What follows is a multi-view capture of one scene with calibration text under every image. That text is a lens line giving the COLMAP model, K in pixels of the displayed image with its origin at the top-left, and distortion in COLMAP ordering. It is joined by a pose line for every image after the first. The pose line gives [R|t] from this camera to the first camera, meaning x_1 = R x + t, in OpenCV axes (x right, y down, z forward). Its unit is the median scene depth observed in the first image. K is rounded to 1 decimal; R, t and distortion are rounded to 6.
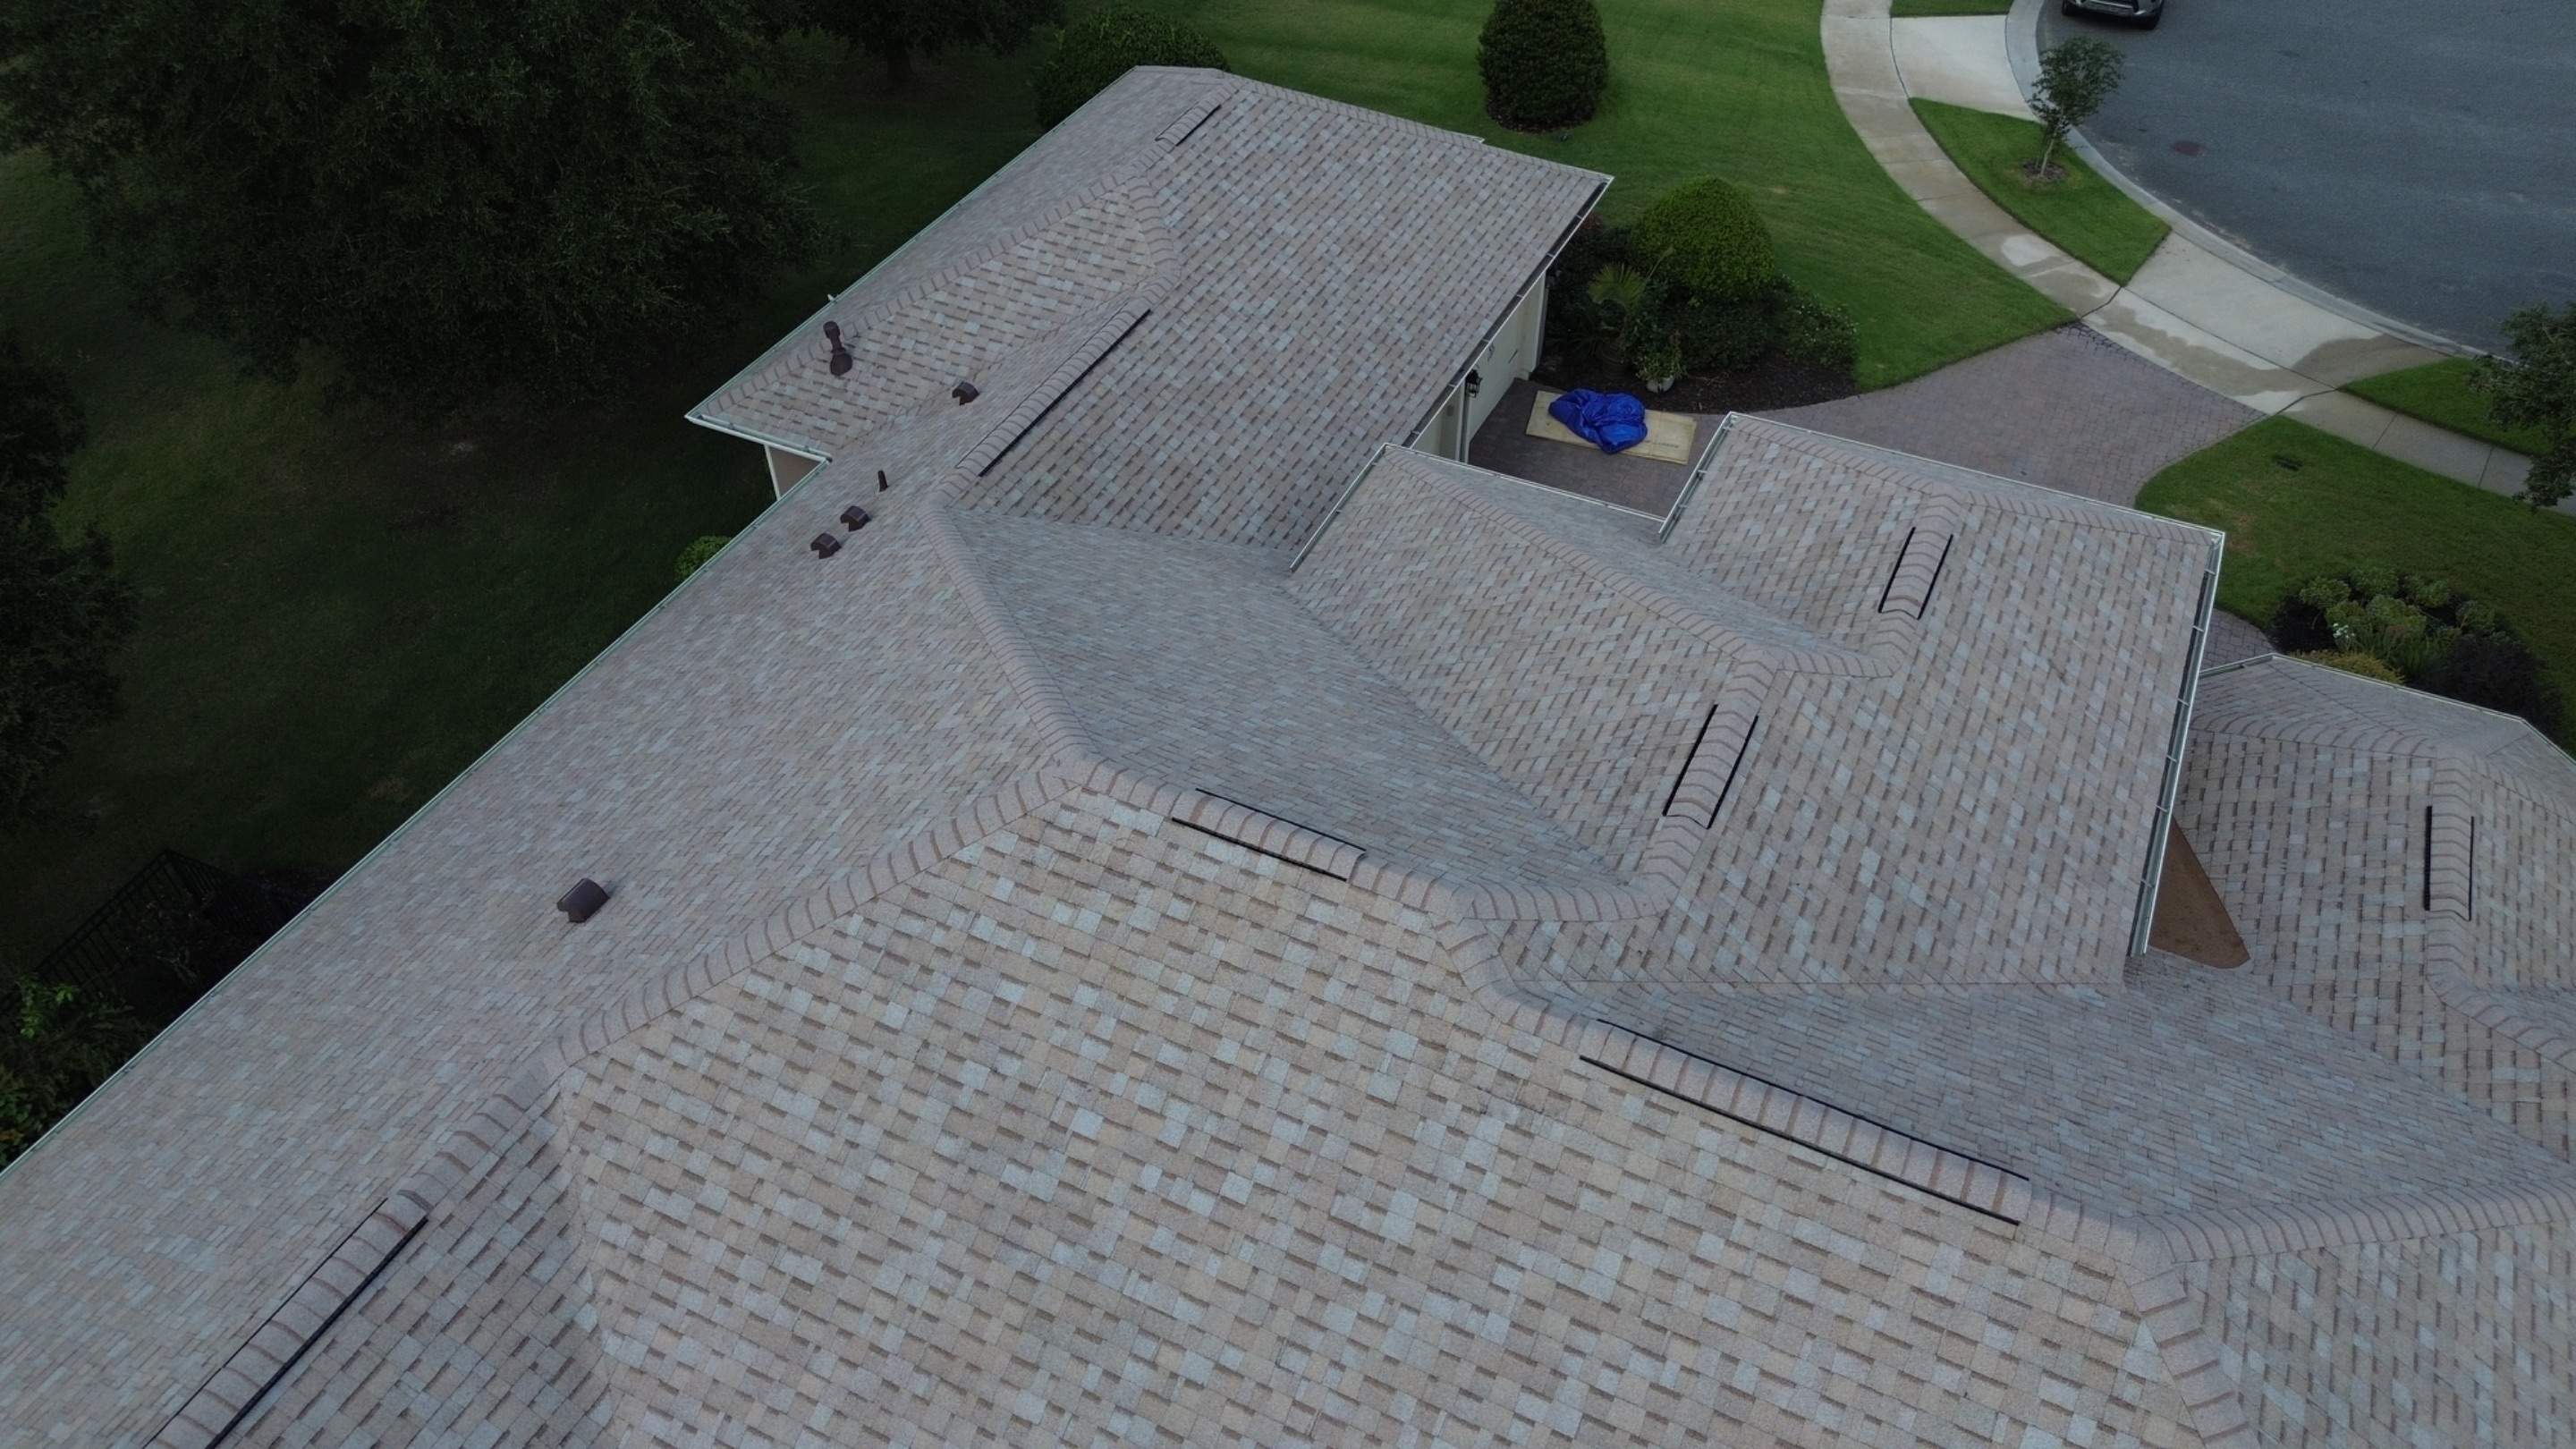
lens RADIAL K [[1821.5, 0, 1303.7], [0, 1821.5, 715.3], [0, 0, 1]] dist [0.046651, -0.042454]
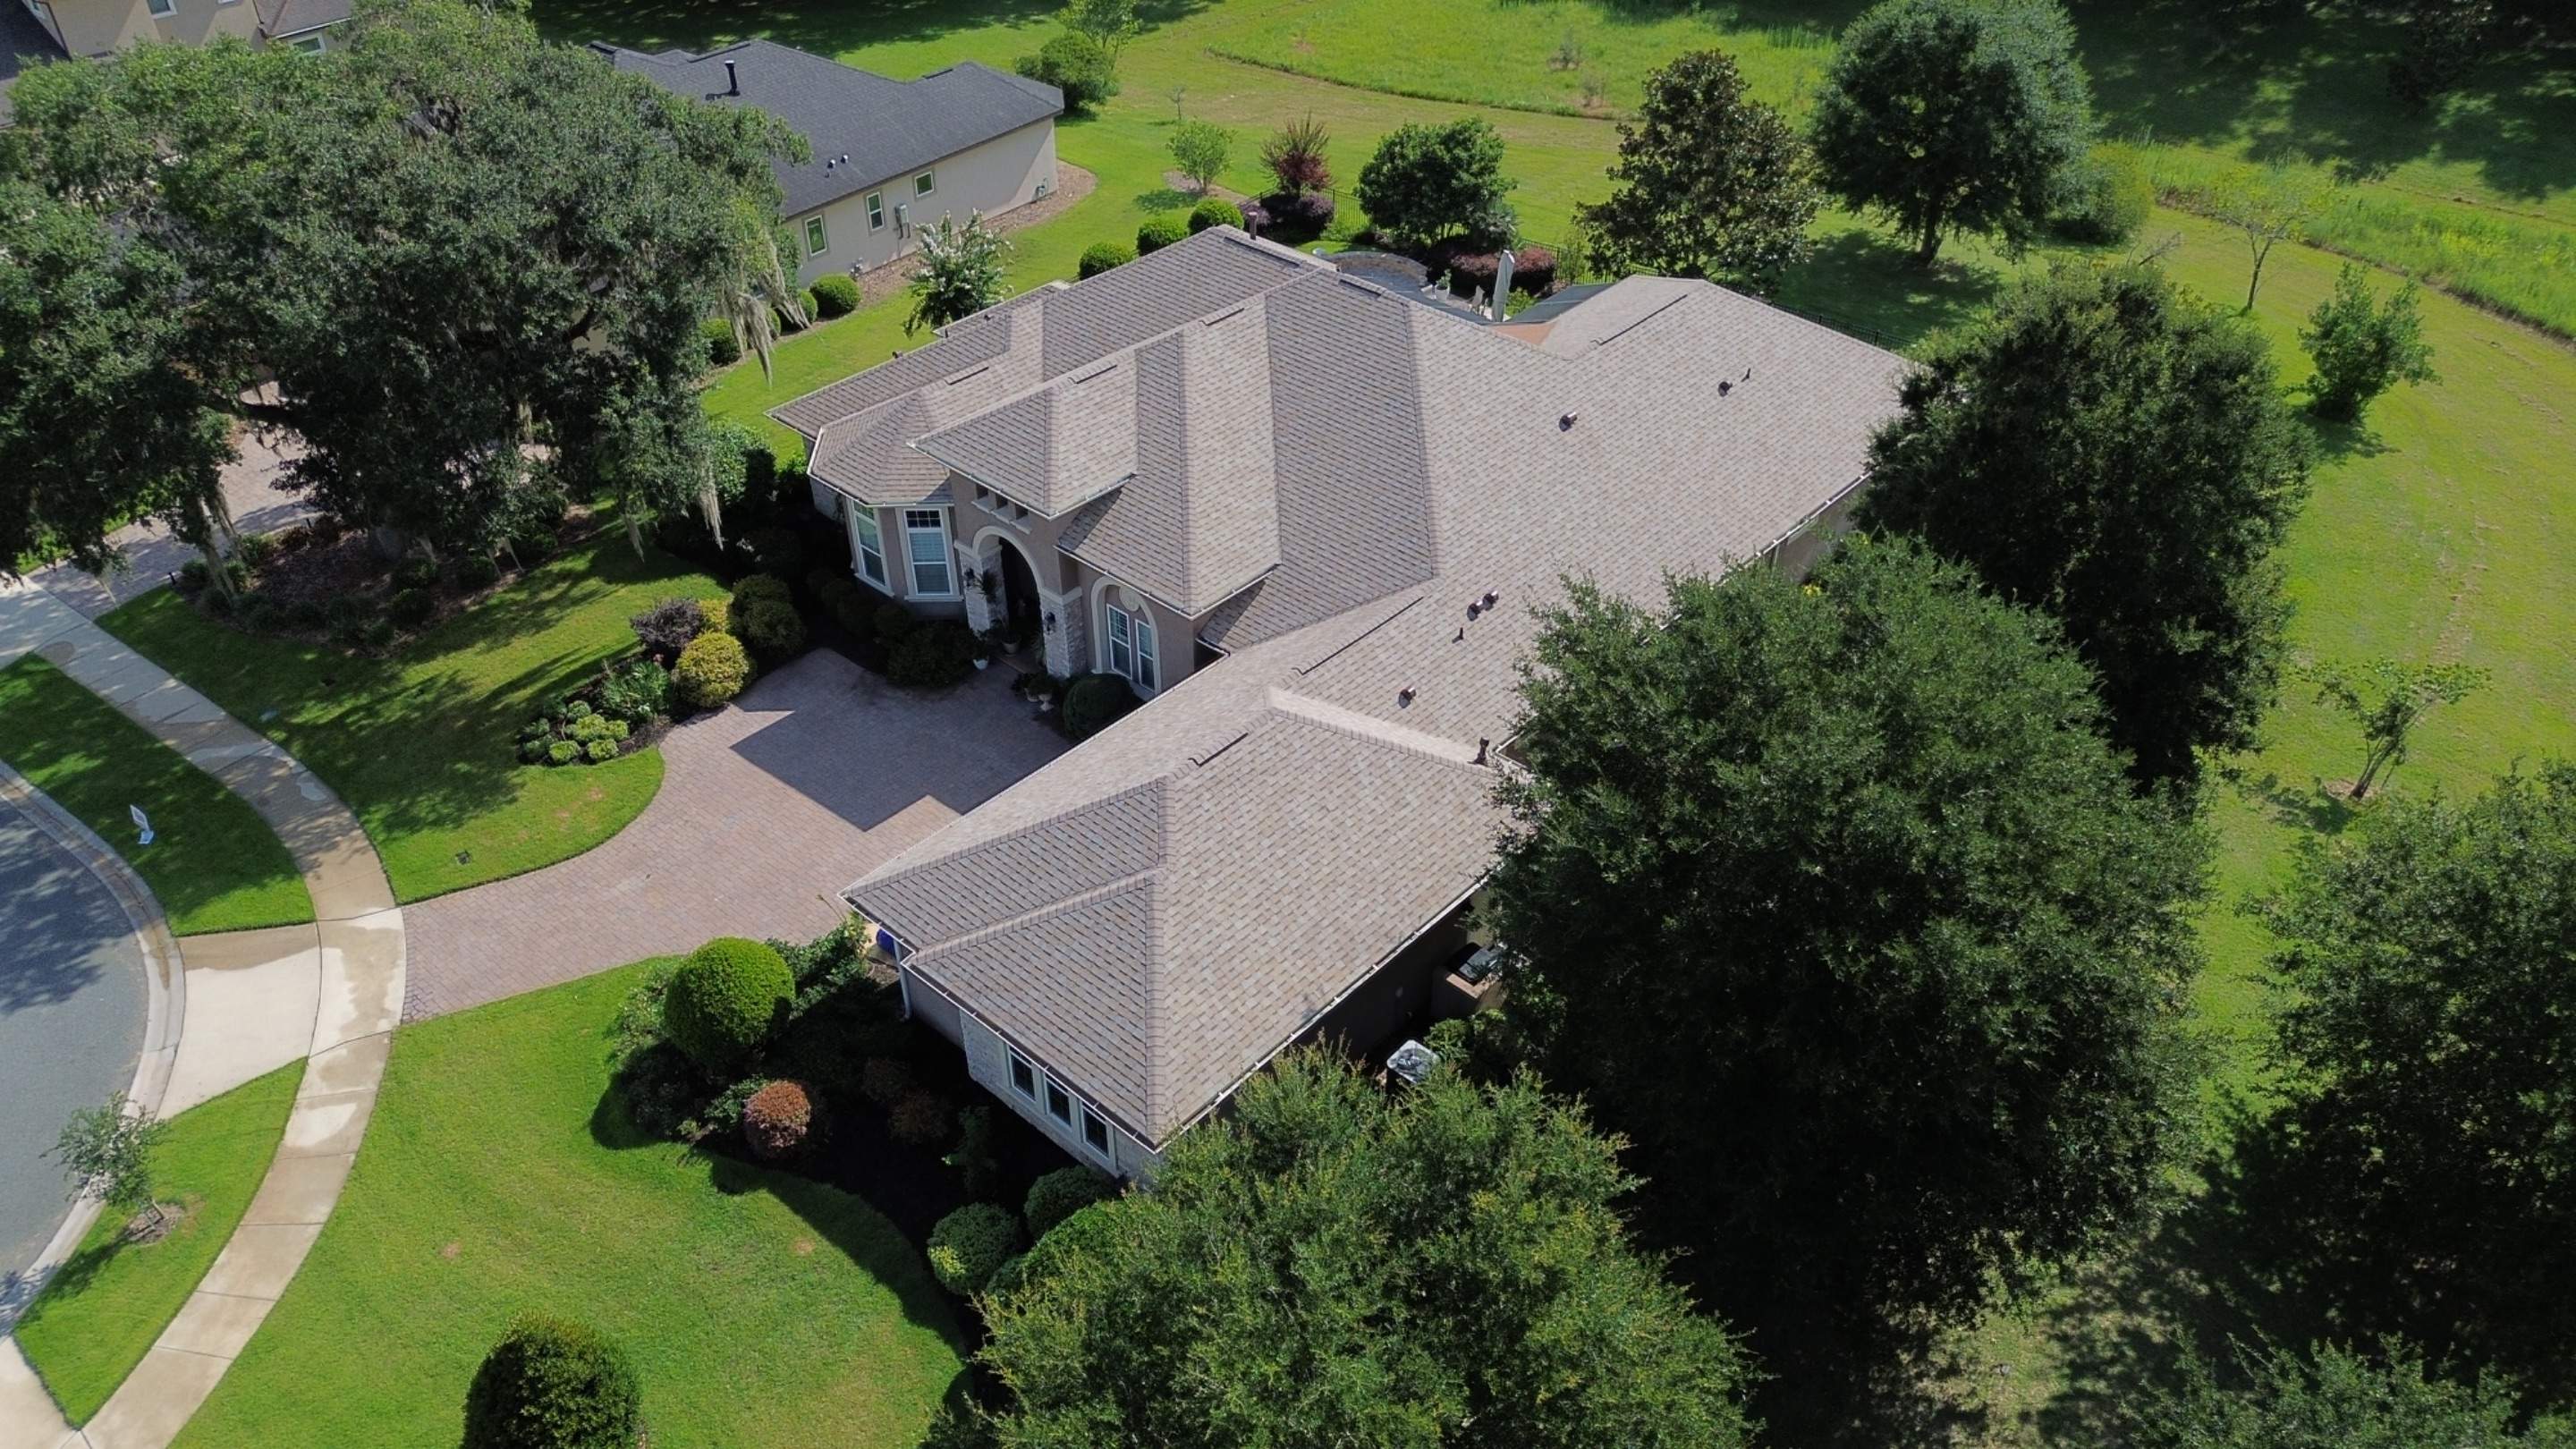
lens RADIAL K [[1834.6, 0, 1296.1], [0, 1834.6, 719.4], [0, 0, 1]] dist [0.085366, -0.091952]
pose [[-0.959545, -0.168570, 0.225516, -0.923792], [0.191996, 0.194100, 0.962010, -3.565875], [-0.205938, 0.966390, -0.153883, 2.566066]]
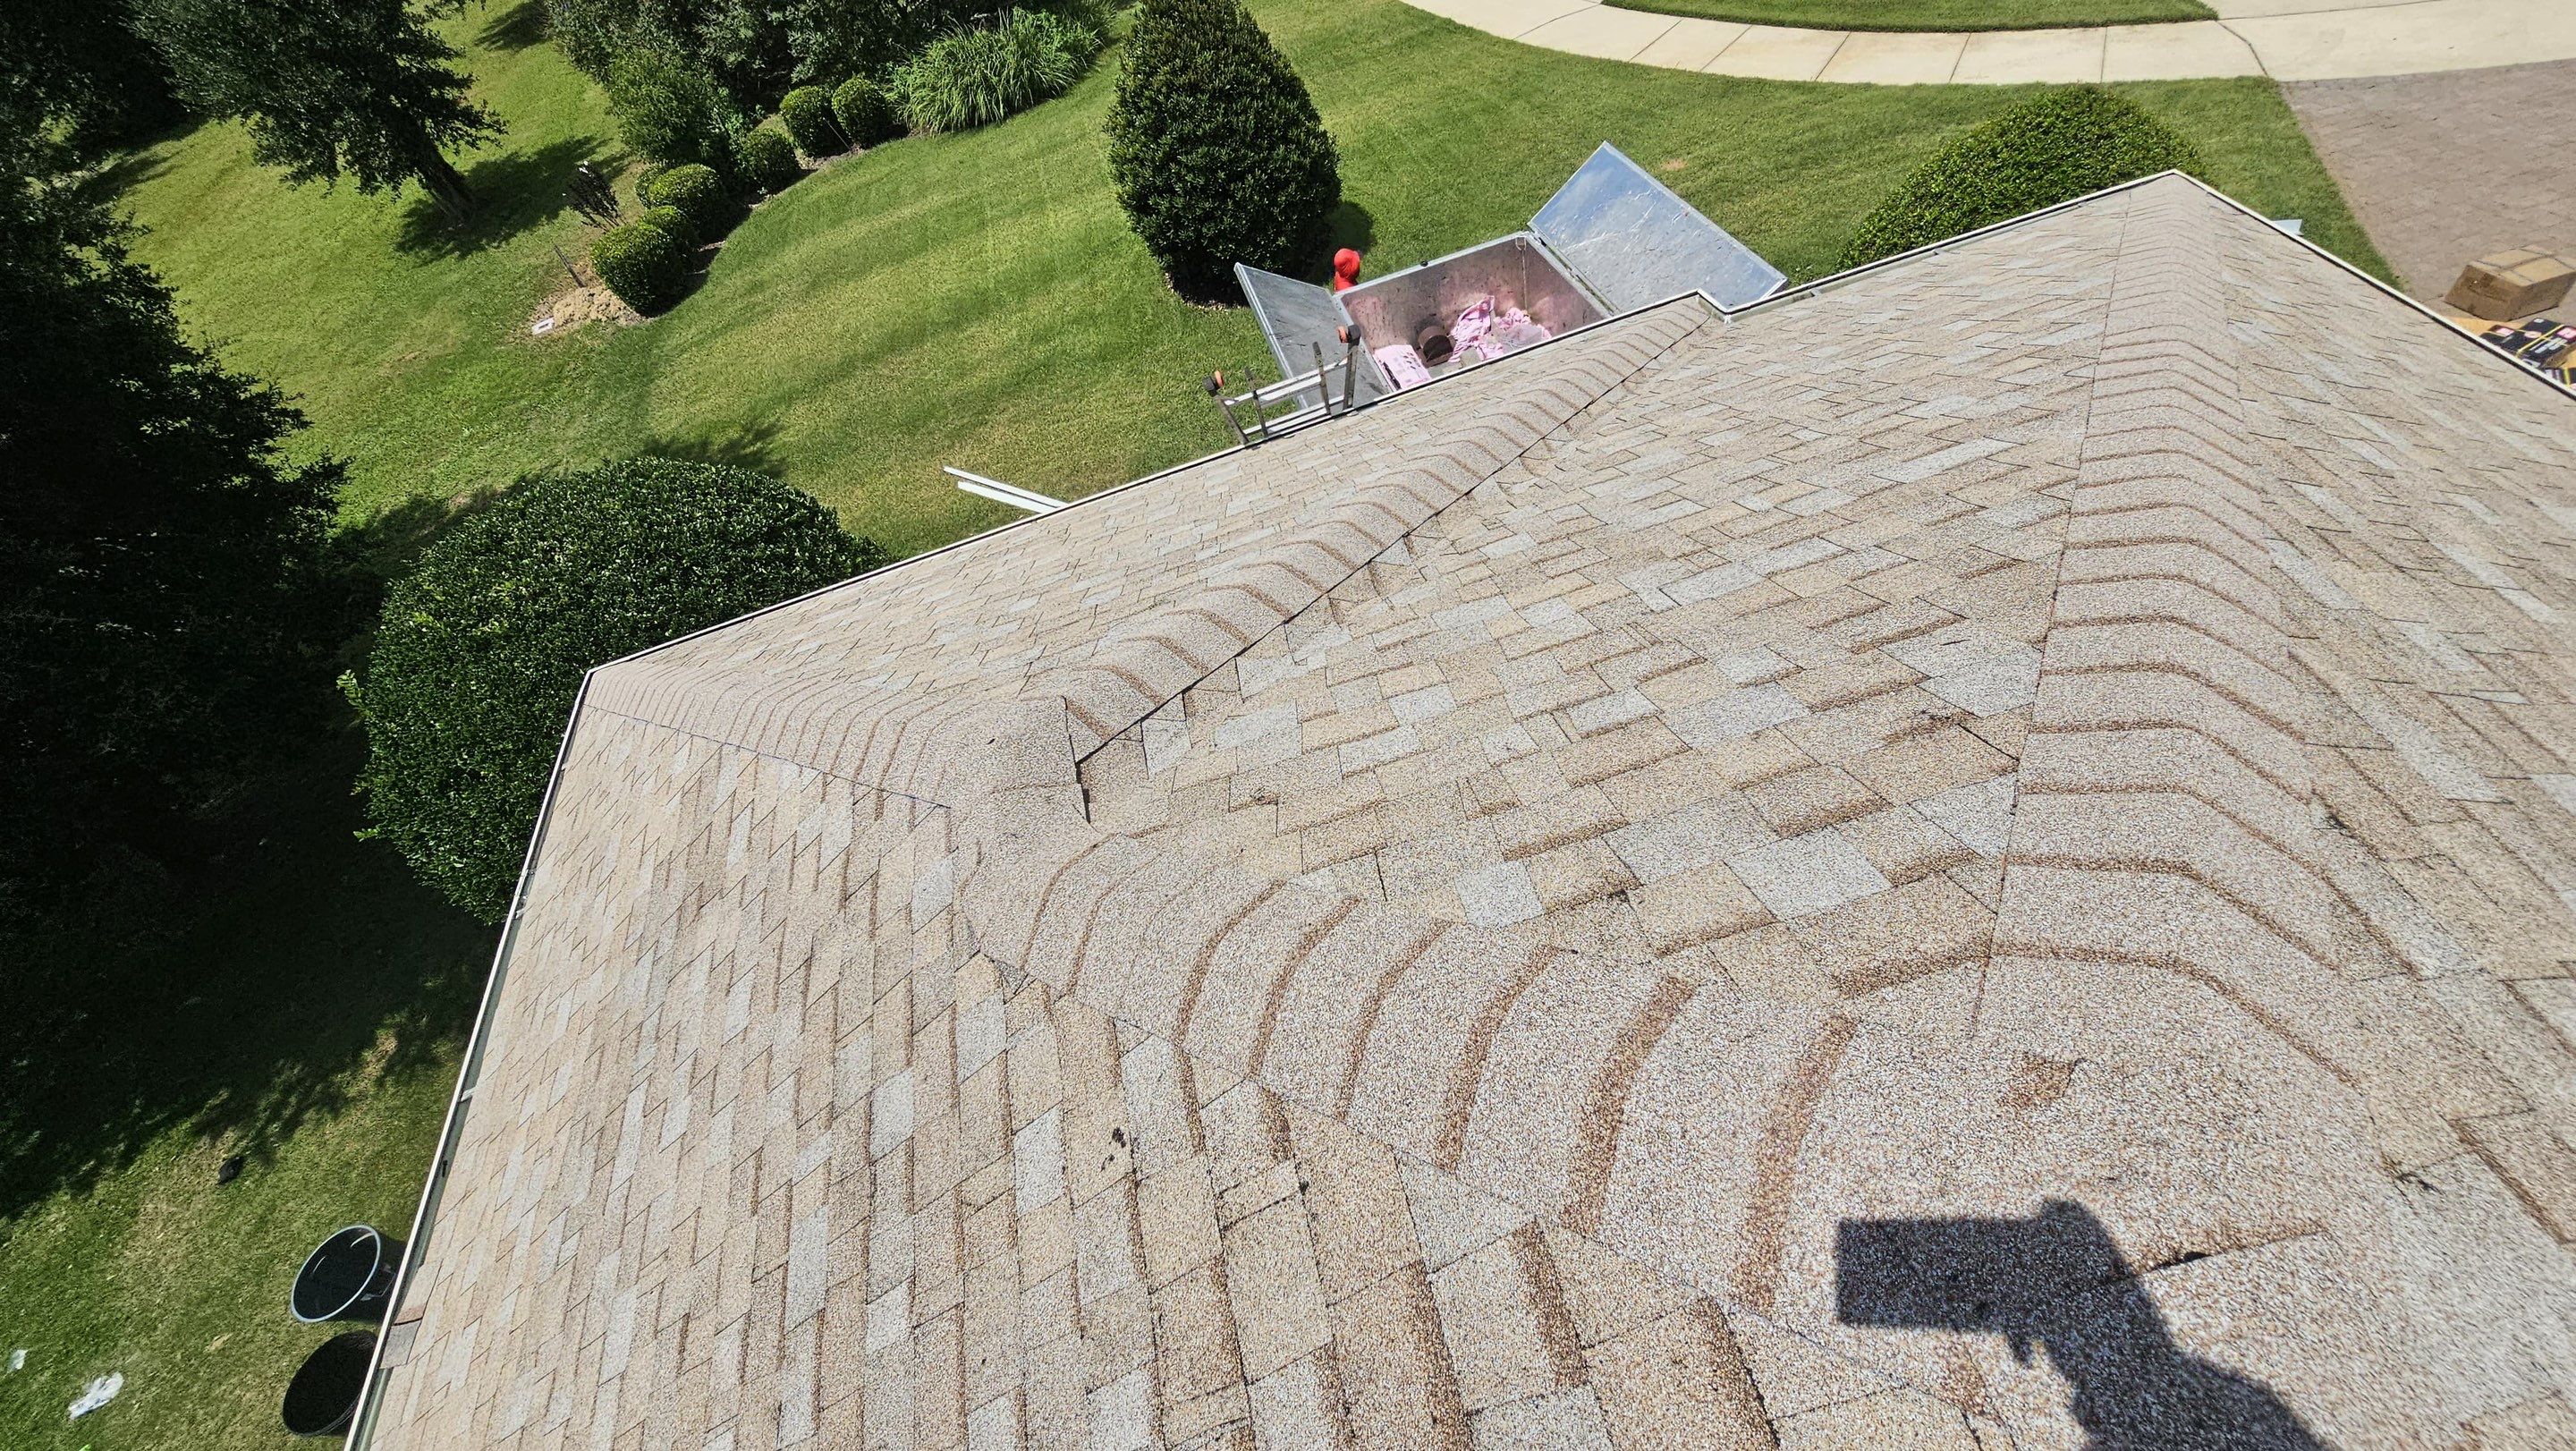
lens RADIAL K [[1049.8, 0, 1285.7], [0, 1049.8, 719.0], [0, 0, 1]] dist [-0.000883, 0.000868]
pose [[0.771232, -0.596216, 0.222997, -0.121423], [0.574235, 0.802813, 0.160456, -0.841030], [-0.274691, 0.004304, 0.961523, 2.170625]]
